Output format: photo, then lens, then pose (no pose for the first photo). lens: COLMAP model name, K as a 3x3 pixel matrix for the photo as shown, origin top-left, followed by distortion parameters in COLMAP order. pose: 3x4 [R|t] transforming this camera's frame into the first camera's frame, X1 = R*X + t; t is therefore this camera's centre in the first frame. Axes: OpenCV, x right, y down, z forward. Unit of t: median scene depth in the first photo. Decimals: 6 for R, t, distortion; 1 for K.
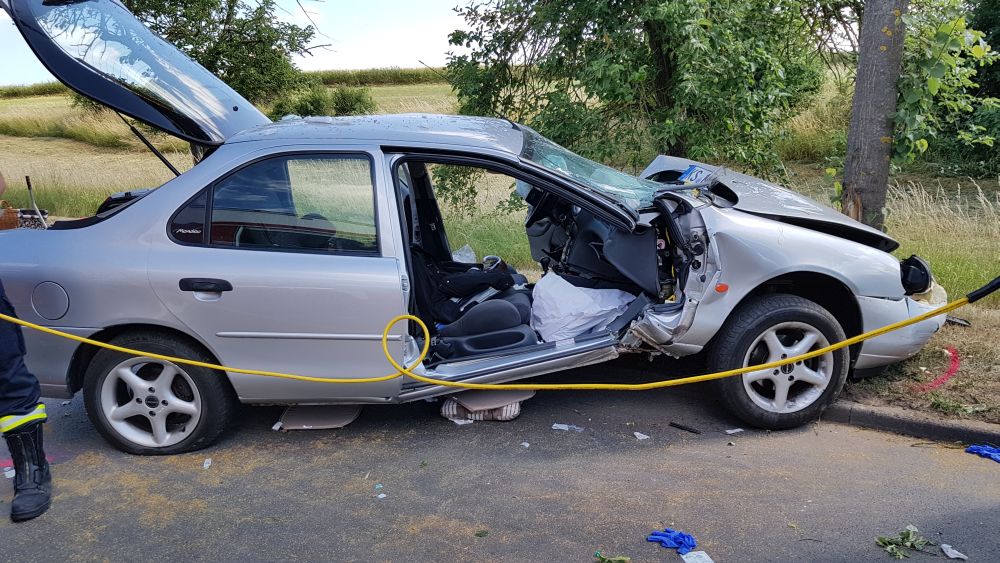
lens RADIAL K [[785.9, 0, 503.7], [0, 785.9, 296.9], [0, 0, 1]] dist [0.032585, -0.094306]
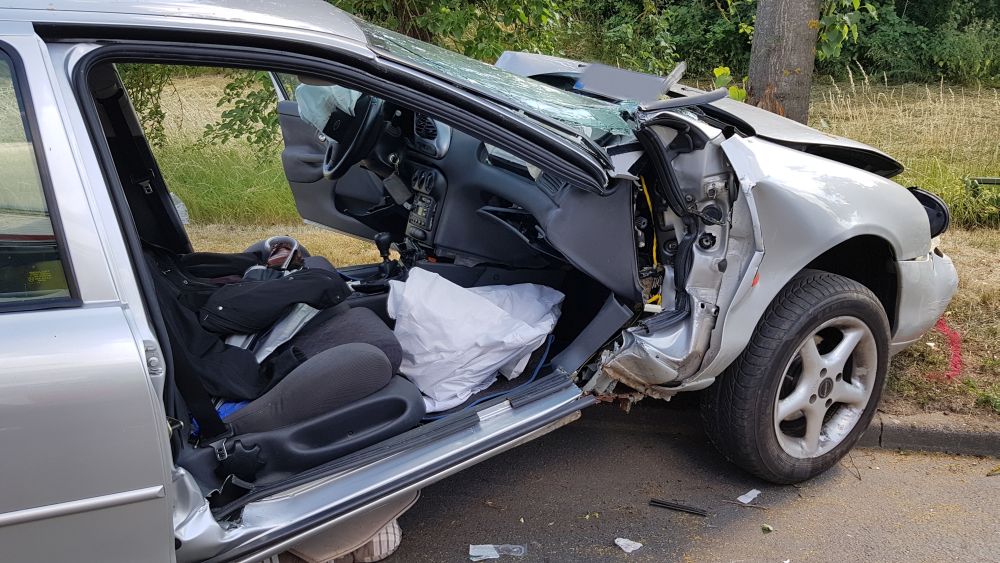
lens RADIAL K [[785.9, 0, 503.7], [0, 785.9, 296.9], [0, 0, 1]] dist [0.032585, -0.094306]
pose [[0.918628, -0.126987, 0.374160, -0.102365], [0.084630, 0.988207, 0.127610, -0.083828], [-0.385953, -0.085561, 0.918542, 0.523793]]
